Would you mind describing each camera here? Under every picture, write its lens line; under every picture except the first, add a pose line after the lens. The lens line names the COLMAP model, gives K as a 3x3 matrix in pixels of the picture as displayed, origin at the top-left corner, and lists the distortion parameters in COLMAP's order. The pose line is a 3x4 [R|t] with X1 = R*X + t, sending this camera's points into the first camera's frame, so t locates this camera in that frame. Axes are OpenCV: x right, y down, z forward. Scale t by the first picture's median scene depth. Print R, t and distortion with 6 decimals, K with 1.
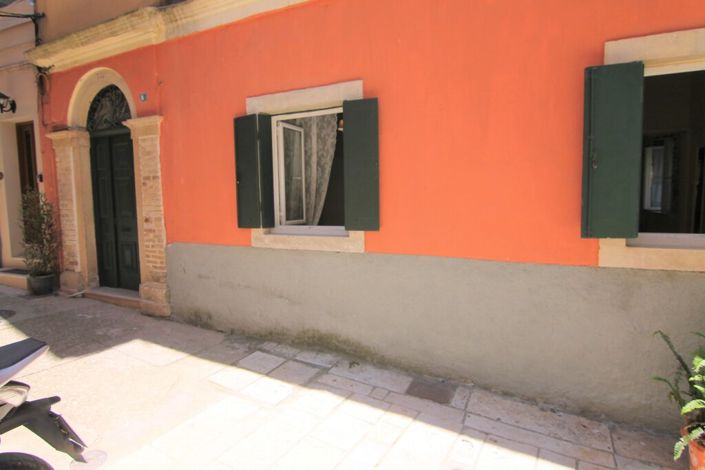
lens RADIAL K [[395.7, 0, 352.9], [0, 395.7, 231.4], [0, 0, 1]] dist [-0.002748, -0.016064]
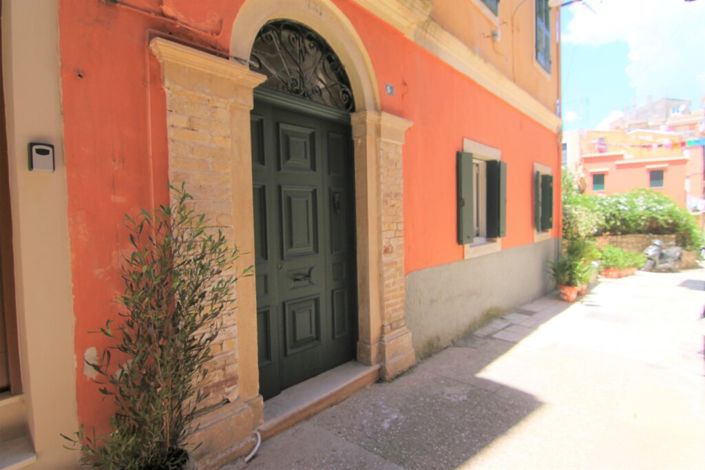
lens RADIAL K [[395.7, 0, 352.9], [0, 395.7, 231.4], [0, 0, 1]] dist [-0.002748, -0.016064]
pose [[0.206470, -0.033241, 0.977888, -1.343601], [0.101367, 0.994772, 0.012413, -0.084963], [-0.973188, 0.096562, 0.208760, 0.963113]]
